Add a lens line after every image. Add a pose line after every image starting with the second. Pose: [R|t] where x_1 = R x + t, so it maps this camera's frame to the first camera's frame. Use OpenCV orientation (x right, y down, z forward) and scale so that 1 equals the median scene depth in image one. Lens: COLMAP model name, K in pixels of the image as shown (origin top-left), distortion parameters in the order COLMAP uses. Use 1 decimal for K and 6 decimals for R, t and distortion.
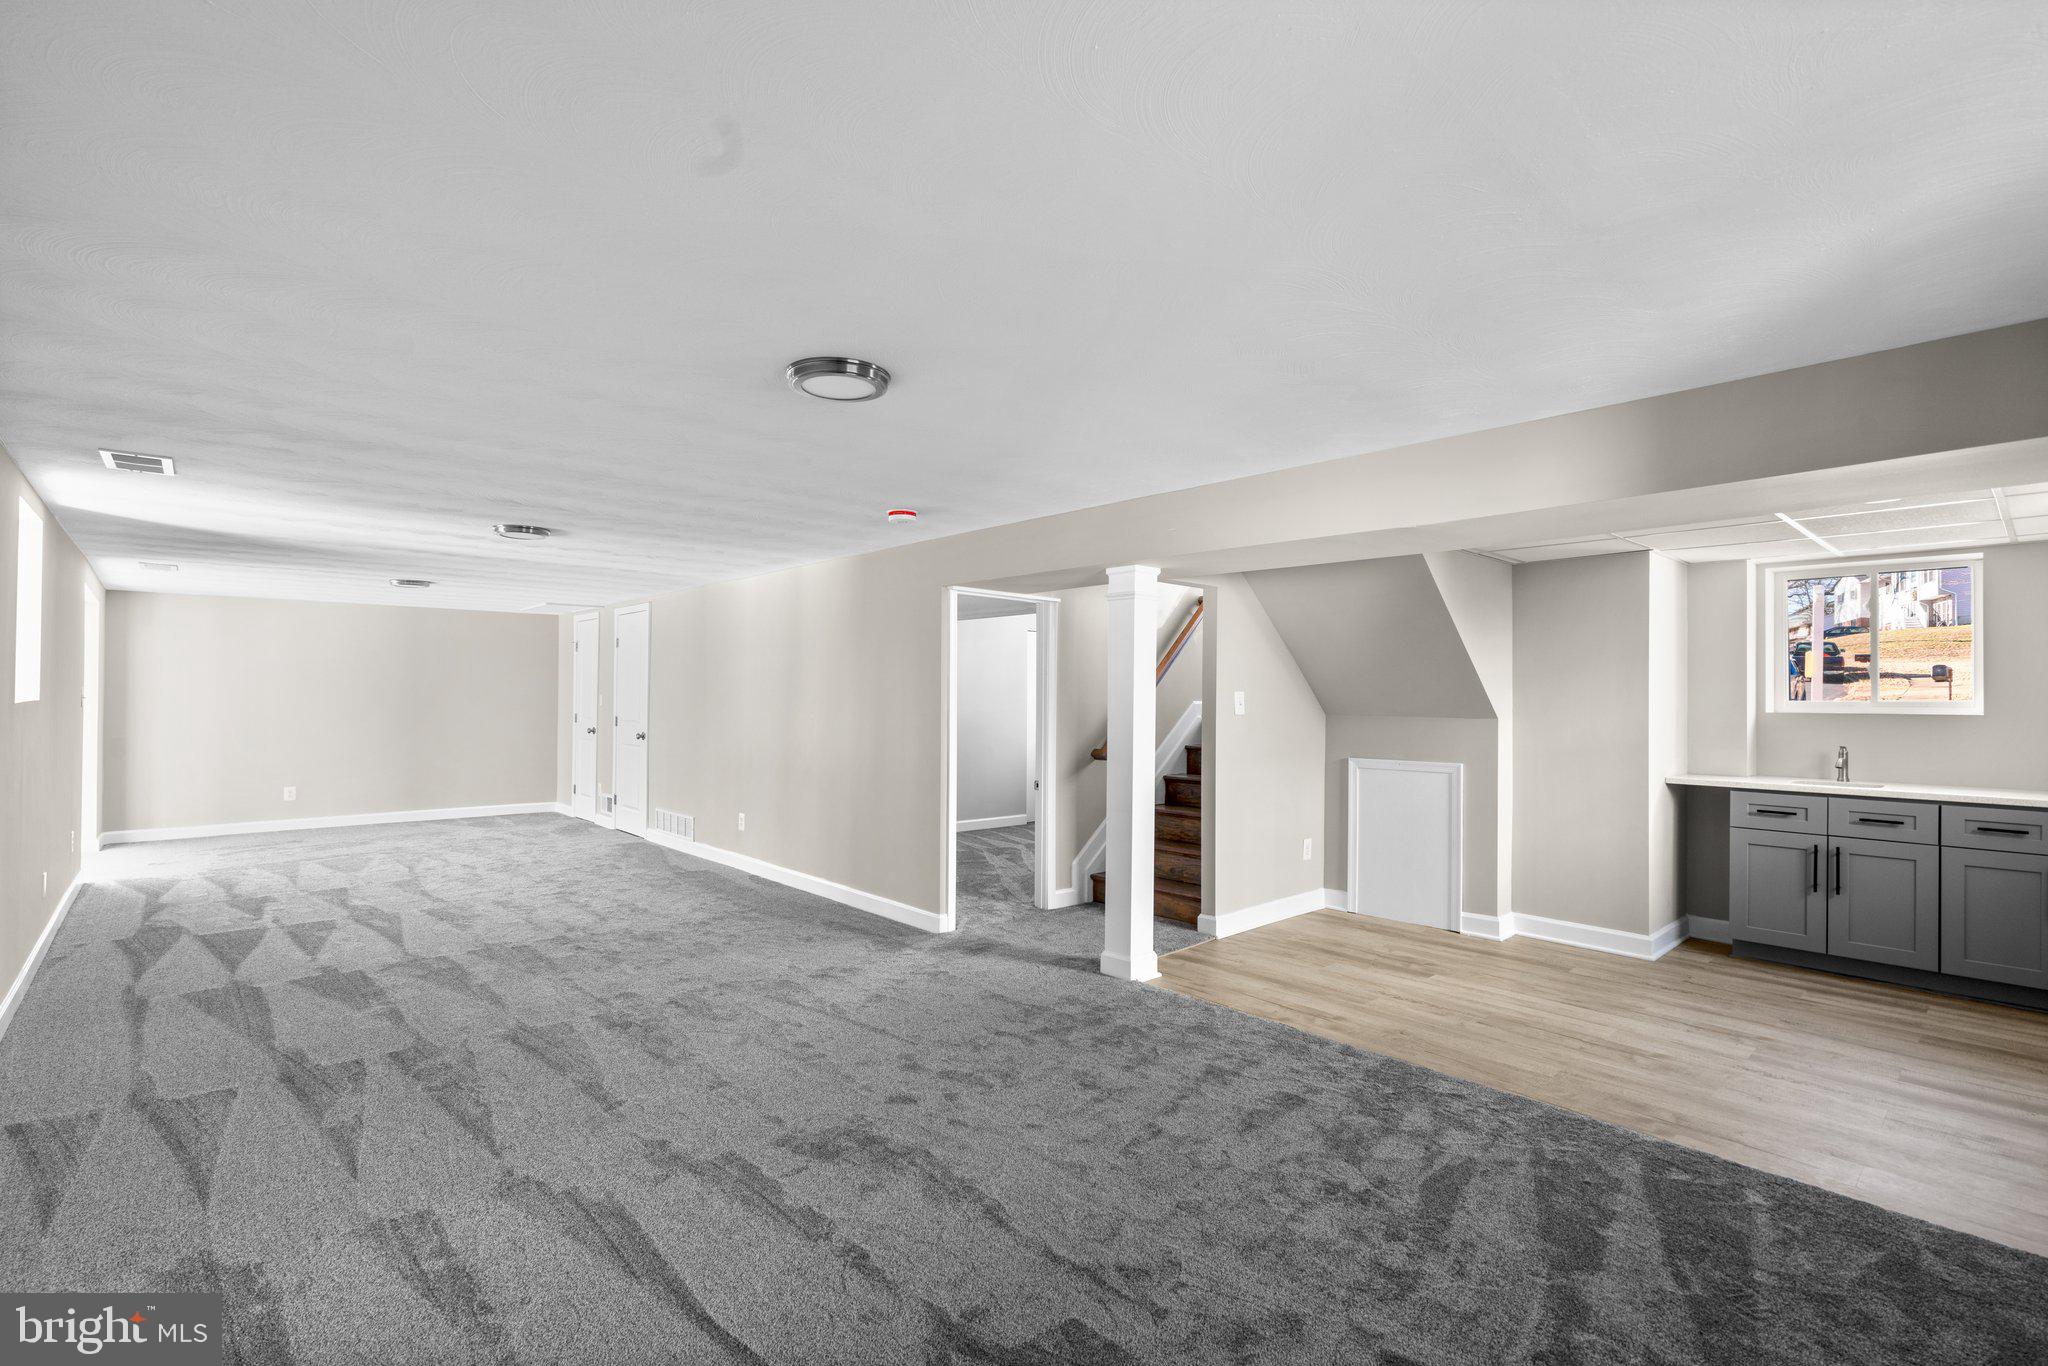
lens RADIAL K [[937.2, 0, 1026.6], [0, 937.2, 686.1], [0, 0, 1]] dist [-0.008569, 0.003564]
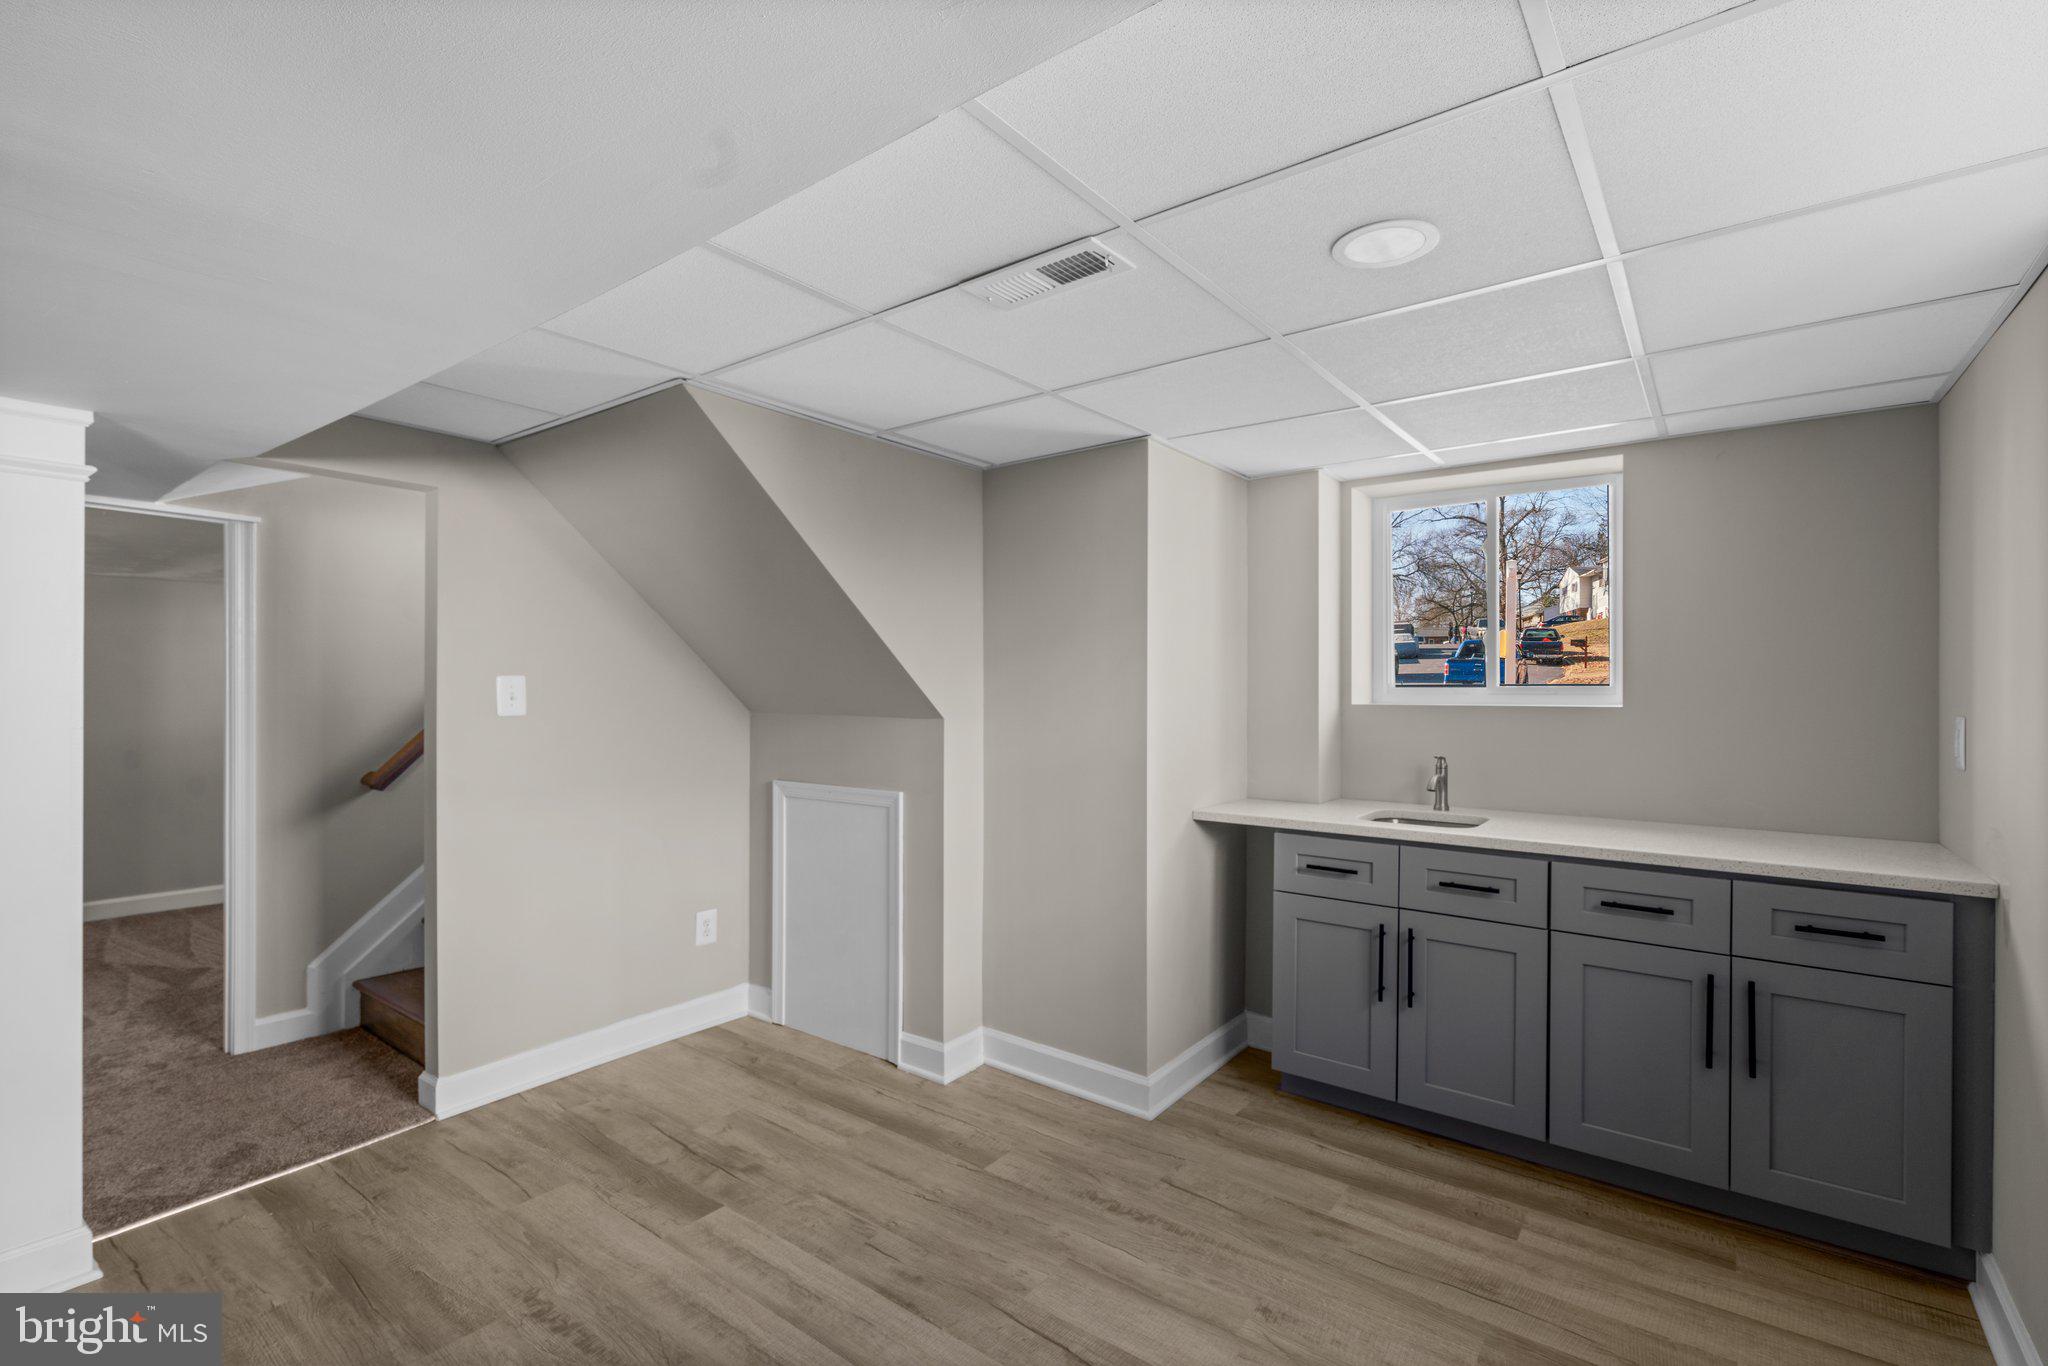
lens RADIAL K [[937.2, 0, 1019.4], [0, 937.2, 679.2], [0, 0, 1]] dist [-0.008569, 0.003564]
pose [[0.982613, -0.004121, 0.185620, 0.443216], [0.002468, 0.999955, 0.009137, 0.003642], [-0.185650, -0.008520, 0.982579, 0.393915]]
